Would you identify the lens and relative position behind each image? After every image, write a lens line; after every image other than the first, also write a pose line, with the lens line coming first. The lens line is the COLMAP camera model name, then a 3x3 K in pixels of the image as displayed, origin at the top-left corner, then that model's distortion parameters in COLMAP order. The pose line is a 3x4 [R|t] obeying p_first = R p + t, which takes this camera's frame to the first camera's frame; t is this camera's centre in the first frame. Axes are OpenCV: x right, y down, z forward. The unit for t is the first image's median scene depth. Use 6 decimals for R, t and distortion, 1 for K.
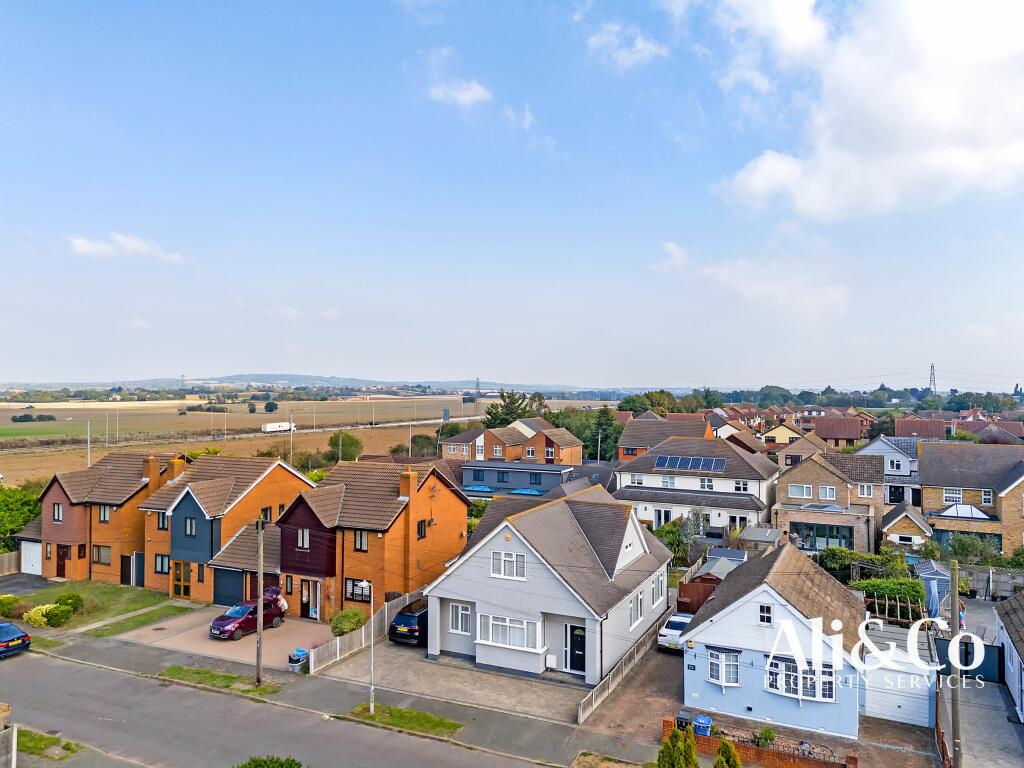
lens RADIAL K [[764.1, 0, 512.0], [0, 764.1, 384.0], [0, 0, 1]] dist [0.072203, -0.053828]
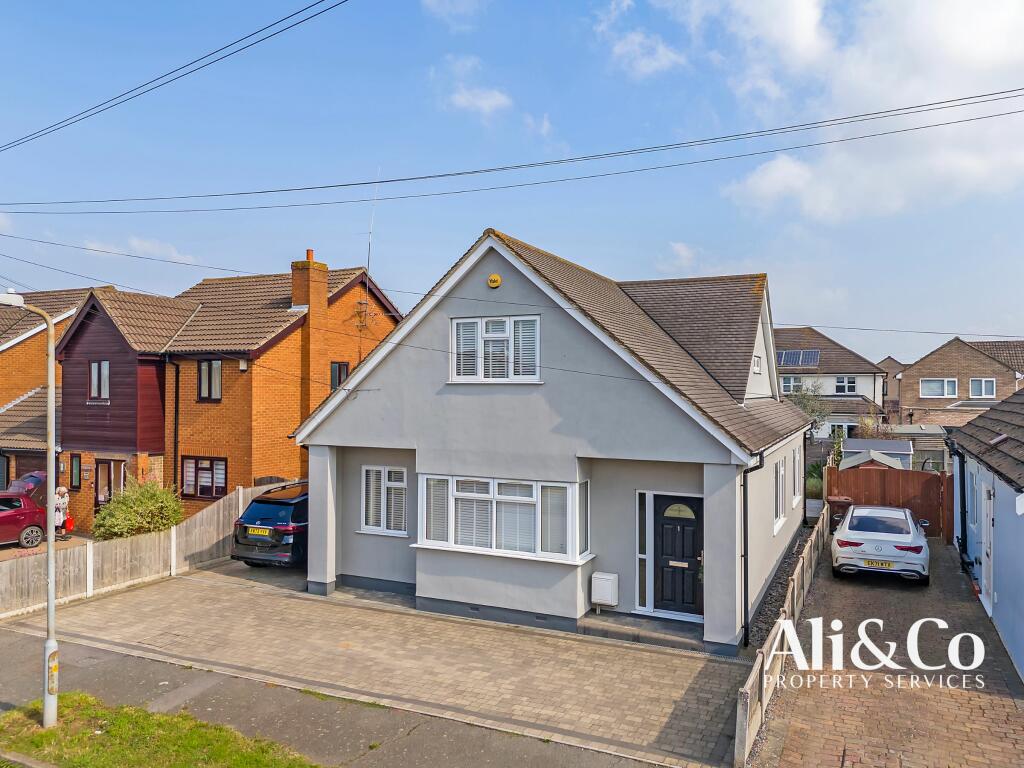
lens RADIAL K [[764.1, 0, 512.0], [0, 764.1, 384.0], [0, 0, 1]] dist [0.072203, -0.053828]
pose [[1.000000, 0.000656, -0.000533, 0.004050], [-0.000656, 0.999999, 0.000916, 0.240736], [0.000533, -0.000916, 0.999999, 0.574713]]
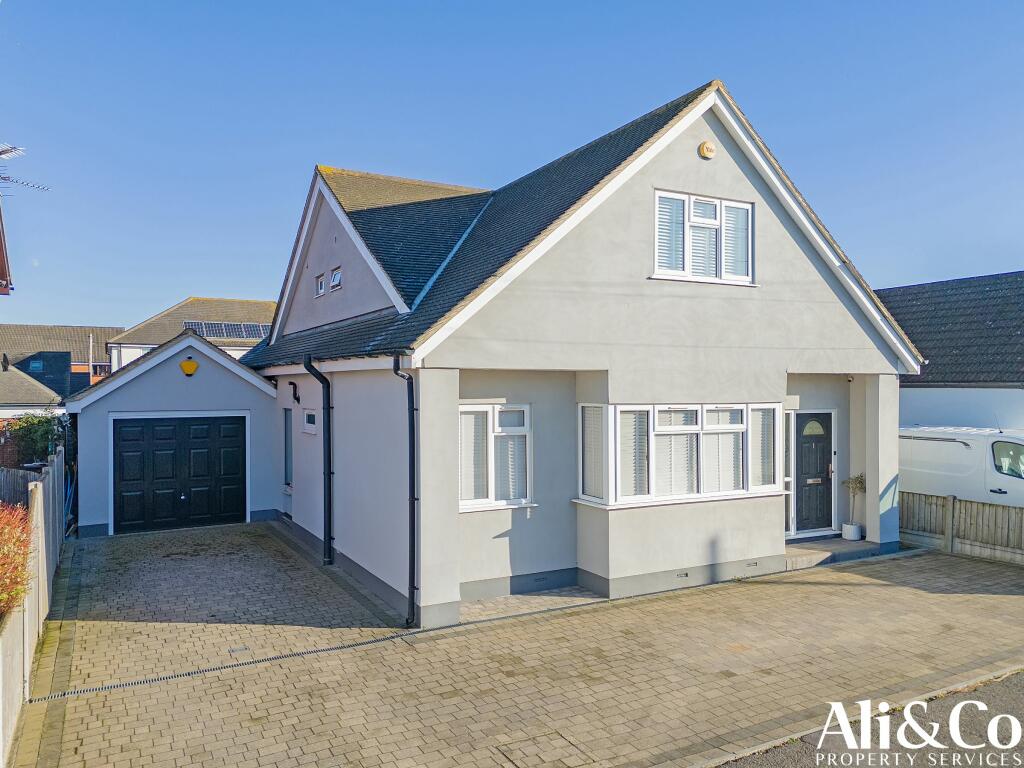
lens RADIAL K [[764.1, 0, 512.0], [0, 764.1, 384.0], [0, 0, 1]] dist [0.072203, -0.053828]
pose [[0.585259, 0.001149, 0.810846, -0.286073], [0.000041, 0.999999, -0.001447, 0.280259], [-0.810846, 0.000880, 0.585258, 0.835518]]
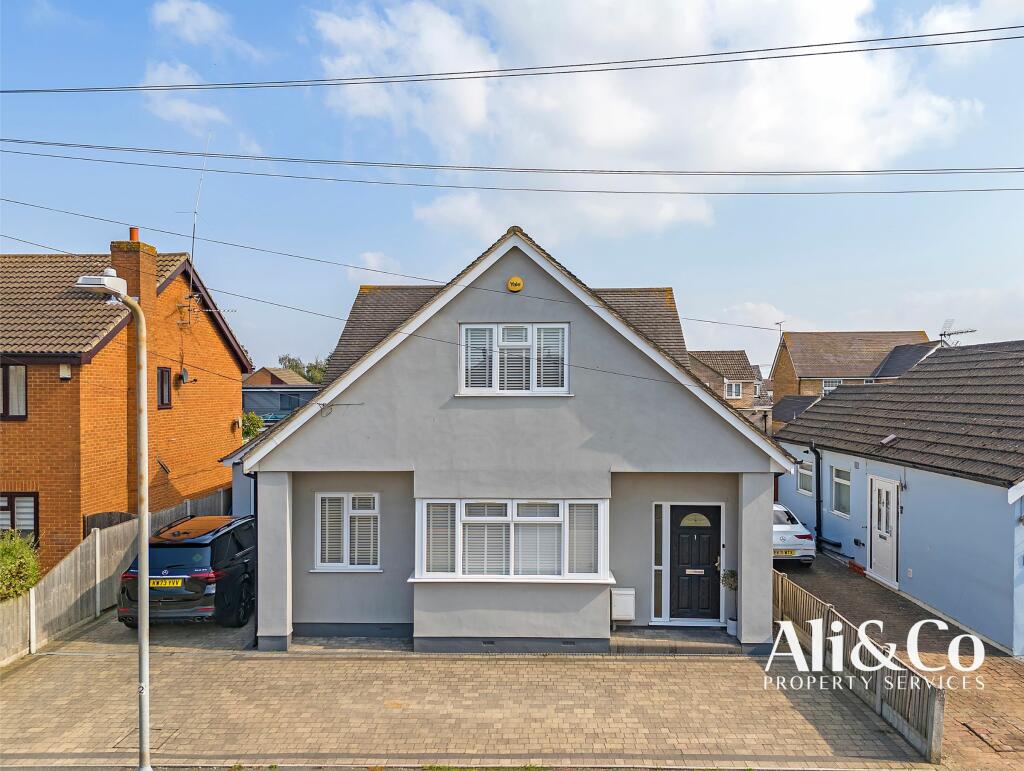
lens RADIAL K [[770.2, 0, 507.1], [0, 770.2, 408.4], [0, 0, 1]] dist [0.071890, -0.056306]
pose [[0.916236, -0.014134, 0.400390, -0.145688], [0.003116, 0.999599, 0.028157, 0.236547], [-0.400627, -0.024551, 0.915912, 0.632543]]
